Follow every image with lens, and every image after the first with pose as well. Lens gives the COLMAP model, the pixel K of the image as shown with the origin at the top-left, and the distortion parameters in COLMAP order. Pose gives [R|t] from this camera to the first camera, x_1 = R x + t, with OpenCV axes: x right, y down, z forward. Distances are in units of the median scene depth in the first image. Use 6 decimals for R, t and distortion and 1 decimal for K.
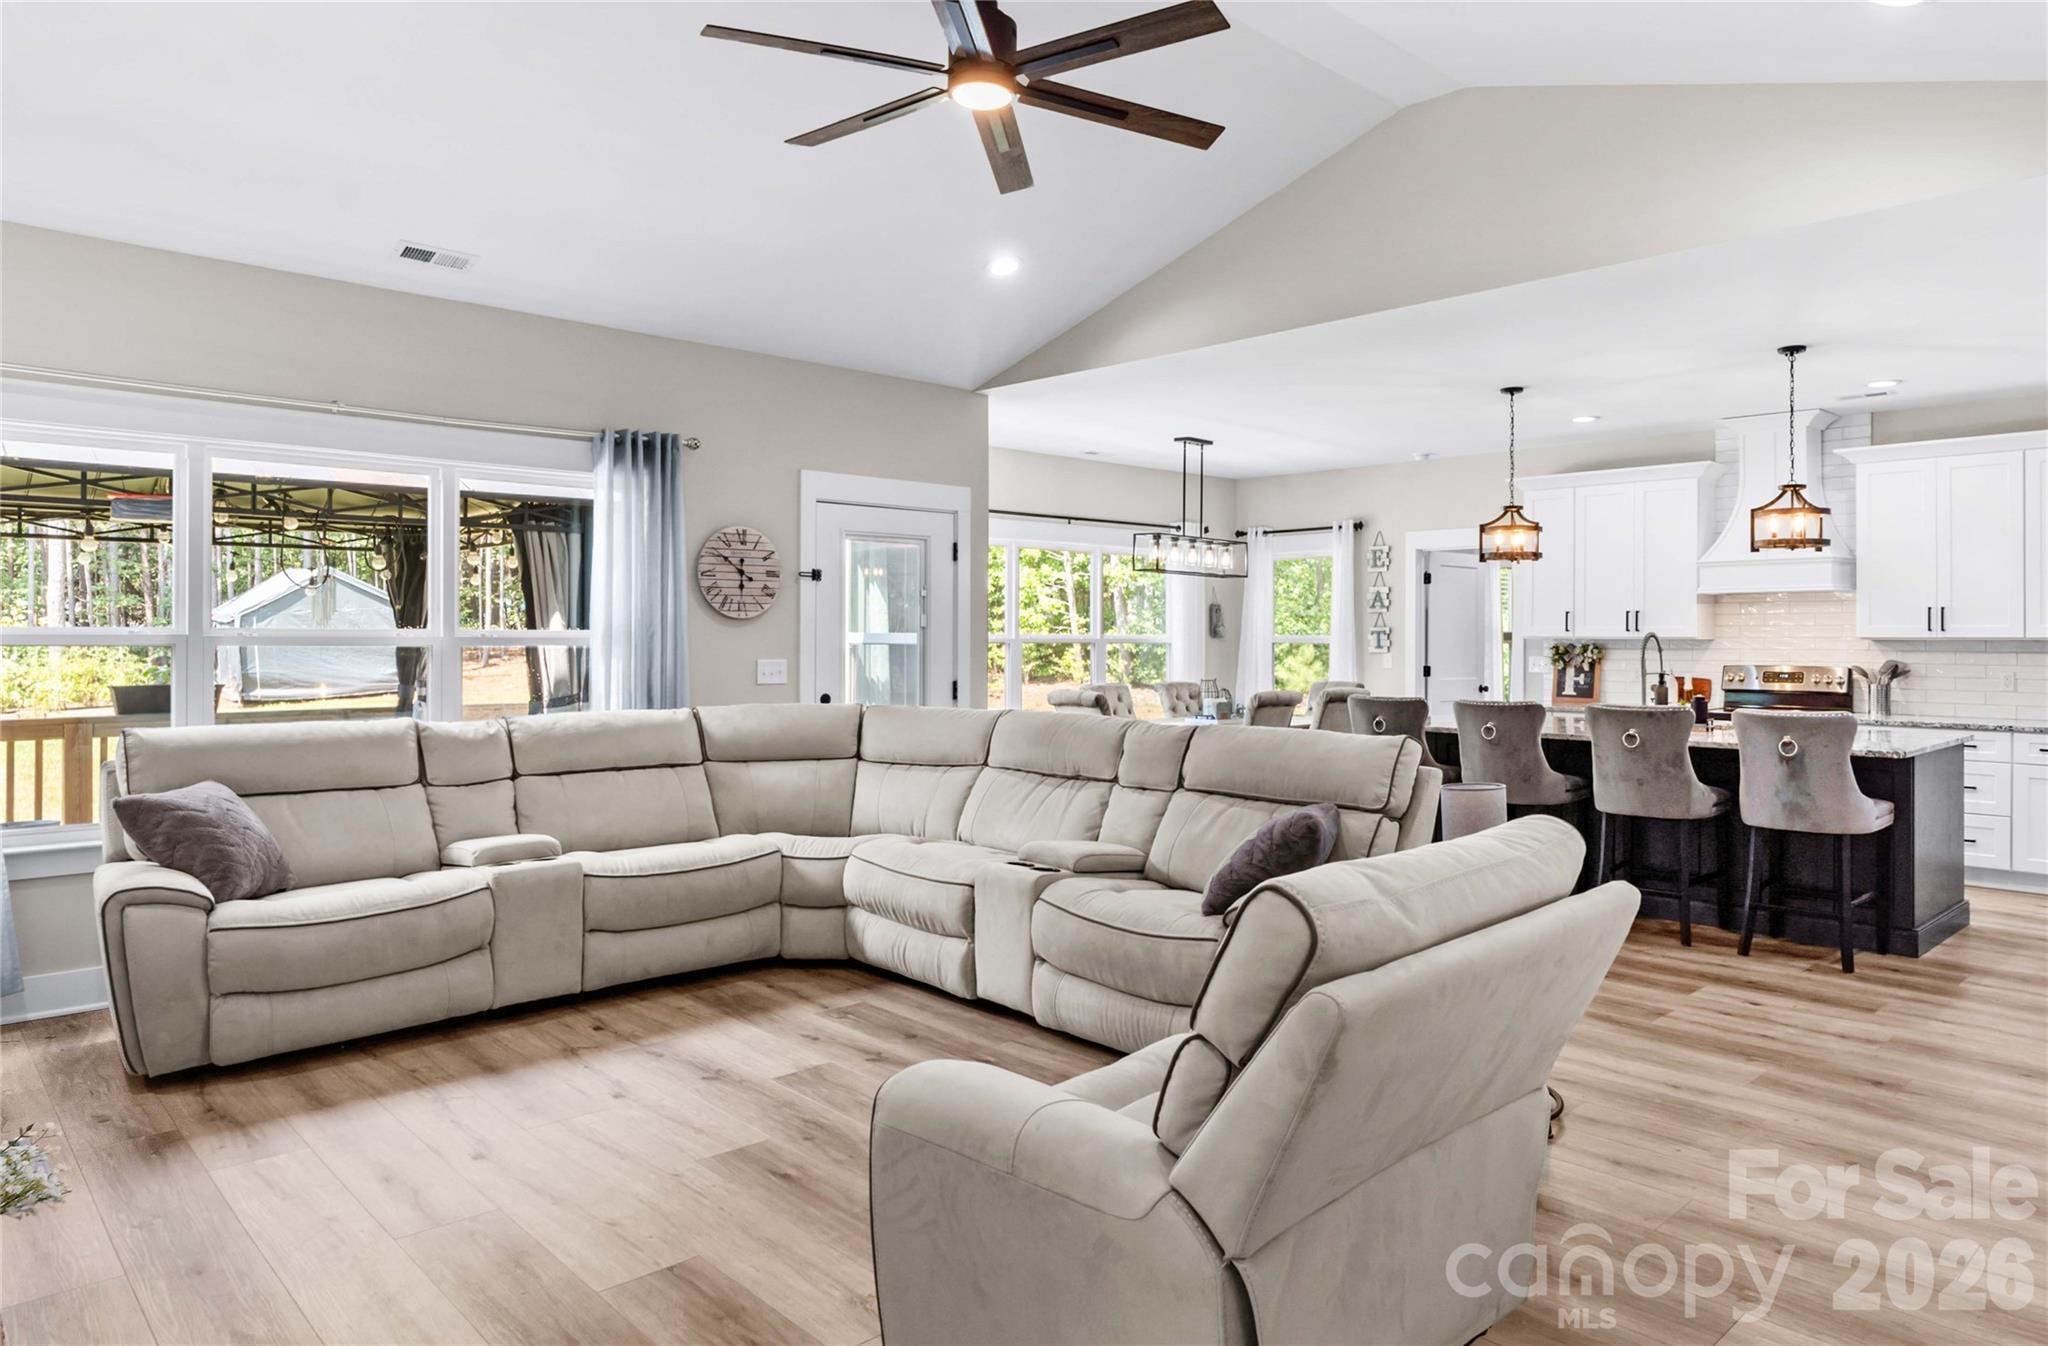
lens RADIAL K [[1316.2, 0, 1088.6], [0, 1316.2, 635.4], [0, 0, 1]] dist [-0.001038, 0.003478]
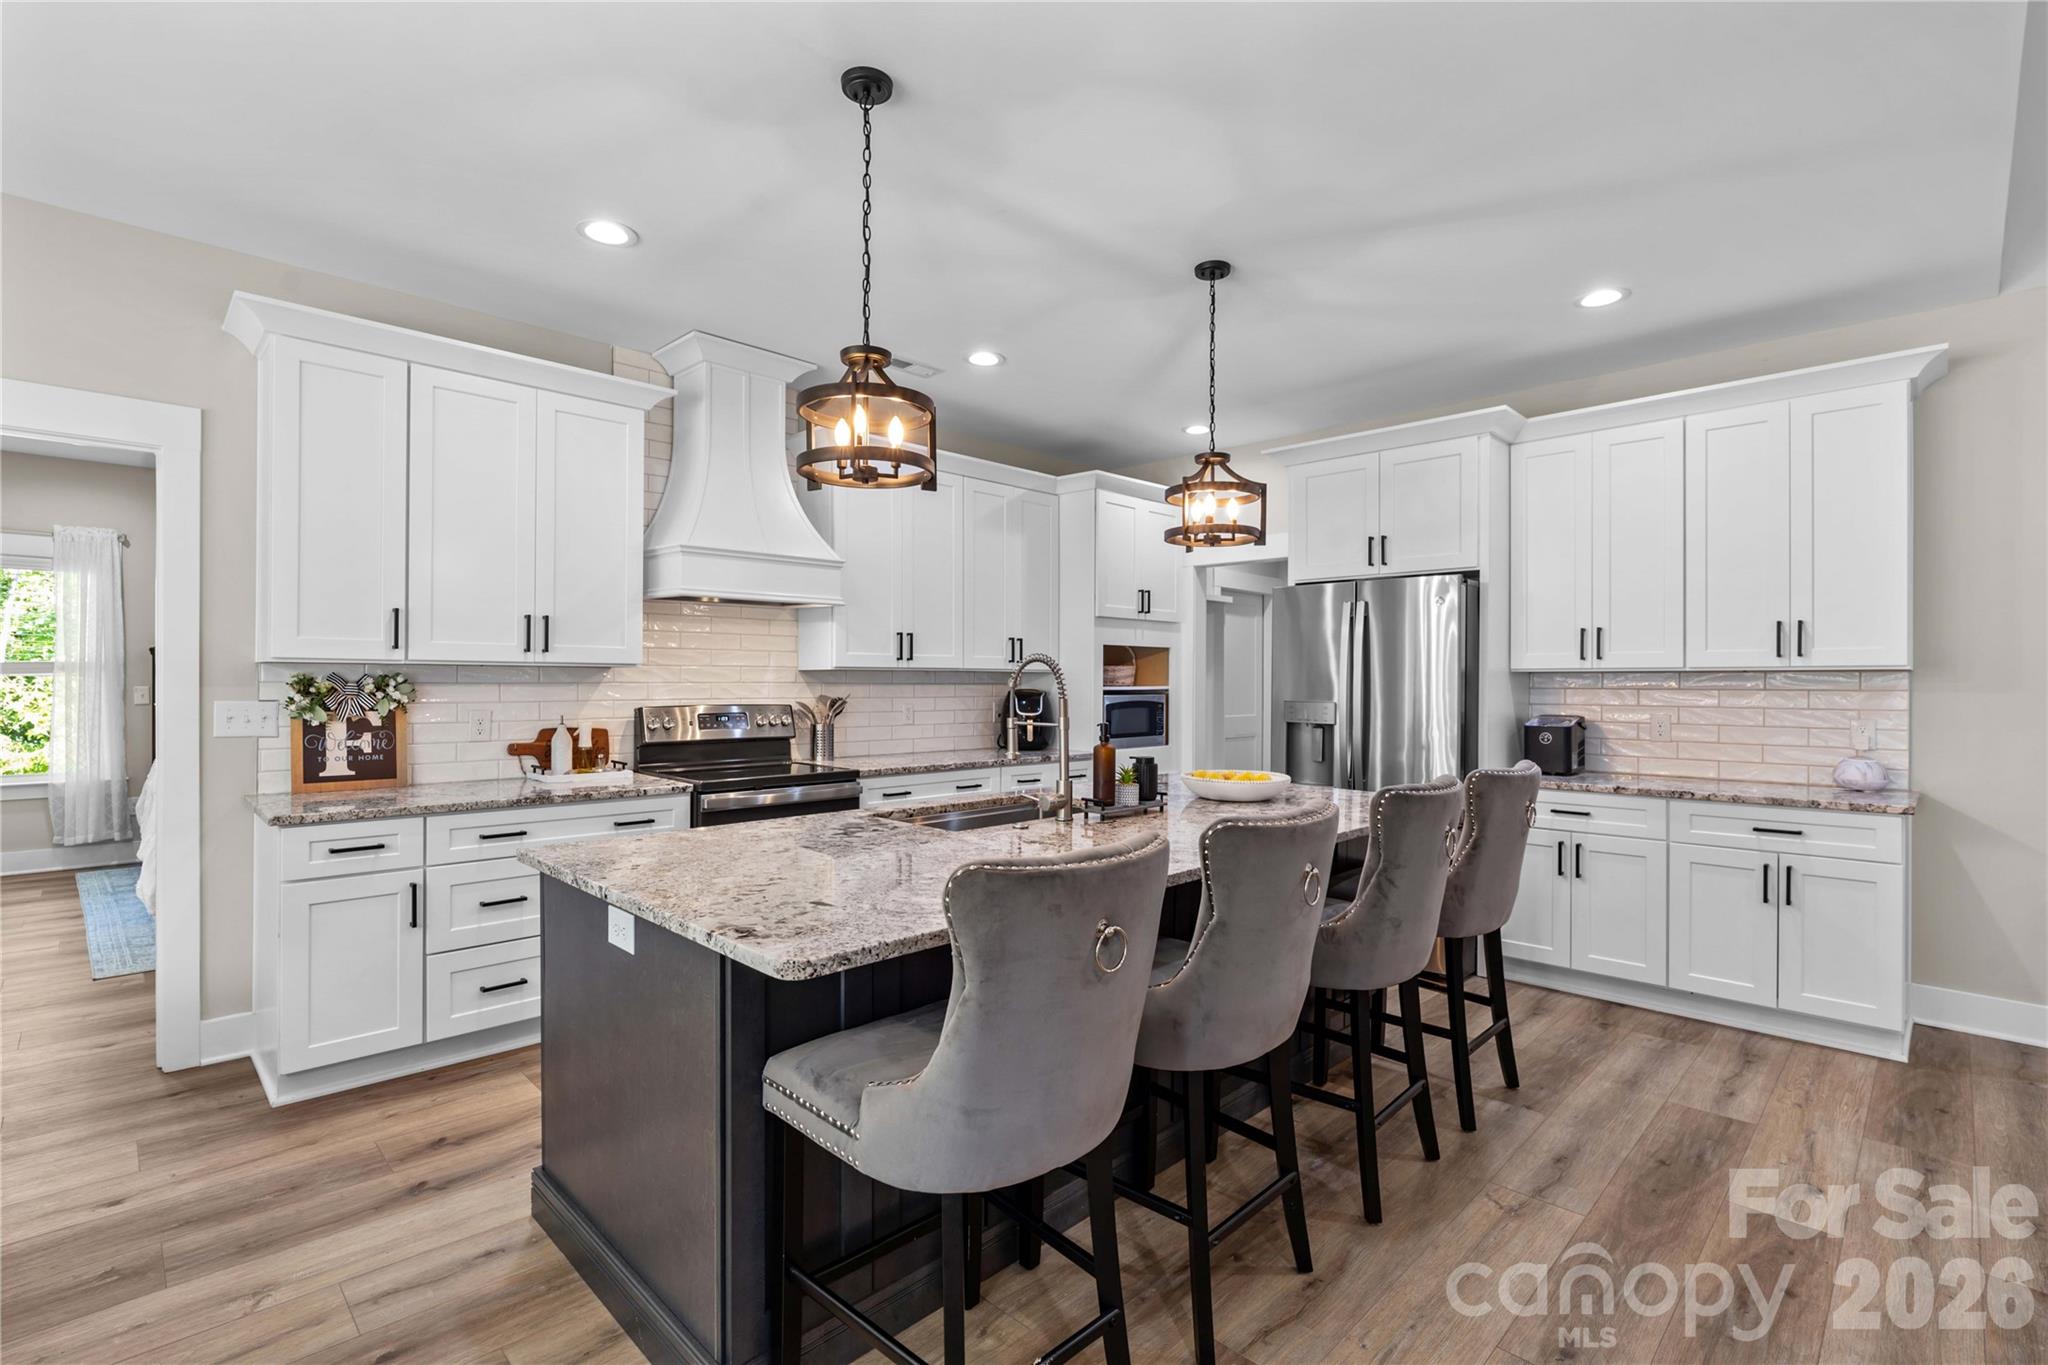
lens RADIAL K [[955.8, 0, 1011.0], [0, 955.8, 683.1], [0, 0, 1]] dist [-0.001771, 0.000872]
pose [[0.029242, -0.007315, 0.999546, 0.014386], [-0.006288, 0.999952, 0.007502, 0.006622], [-0.999553, -0.006505, 0.029195, 0.851309]]
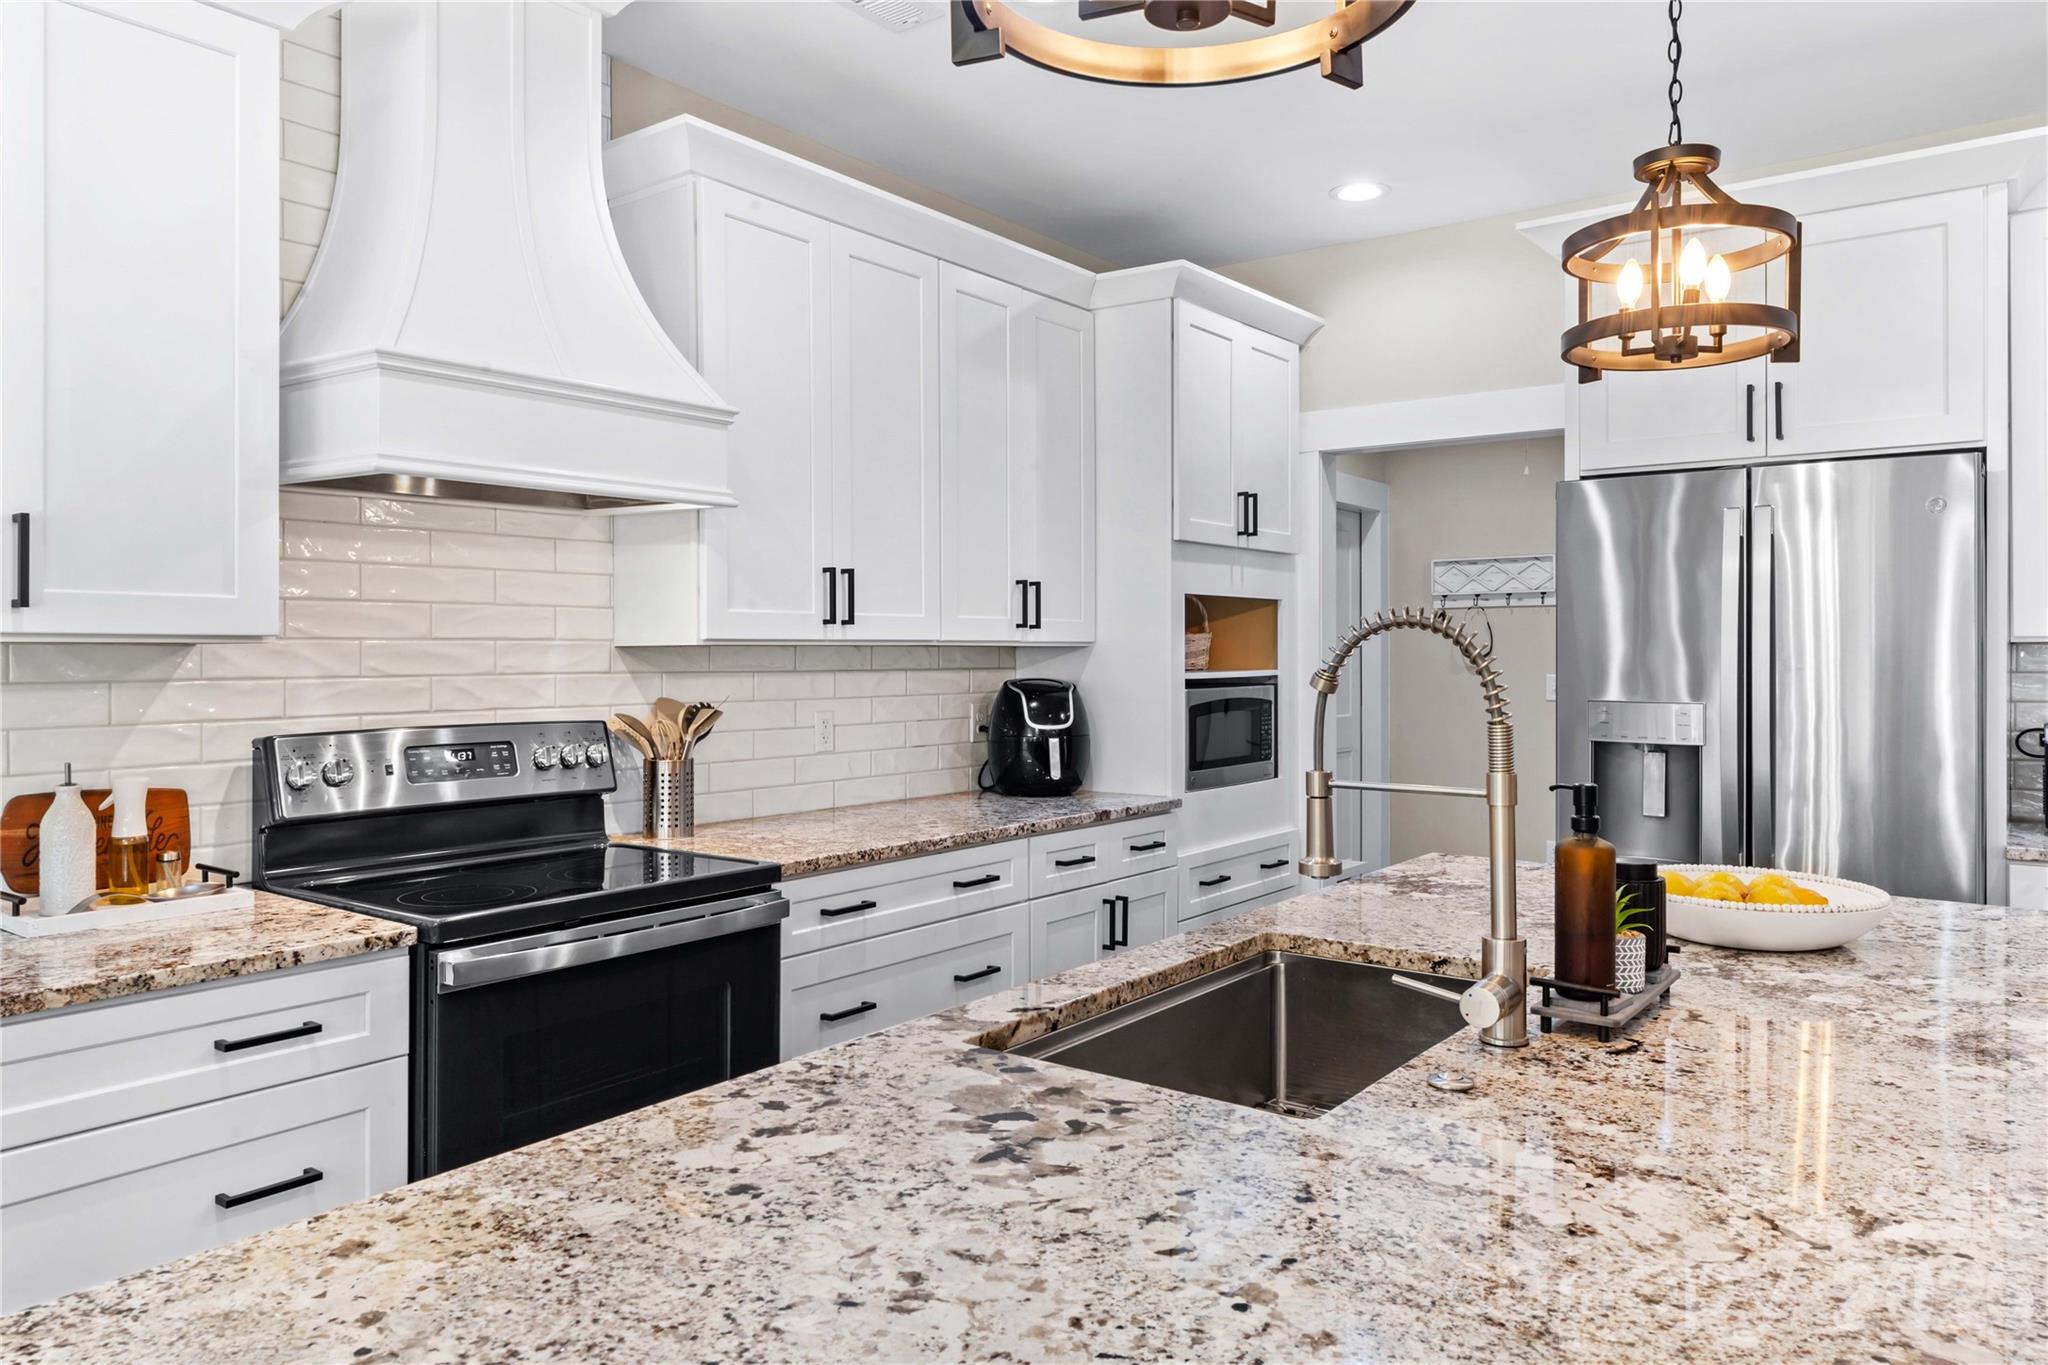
lens RADIAL K [[1419.5, 0, 1018.6], [0, 1419.5, 644.3], [0, 0, 1]] dist [0.038291, -0.039294]
pose [[-0.117110, 0.001909, 0.993117, 0.170691], [-0.000706, 0.999998, -0.002005, 0.004159], [-0.993119, -0.000936, -0.117108, 0.930546]]
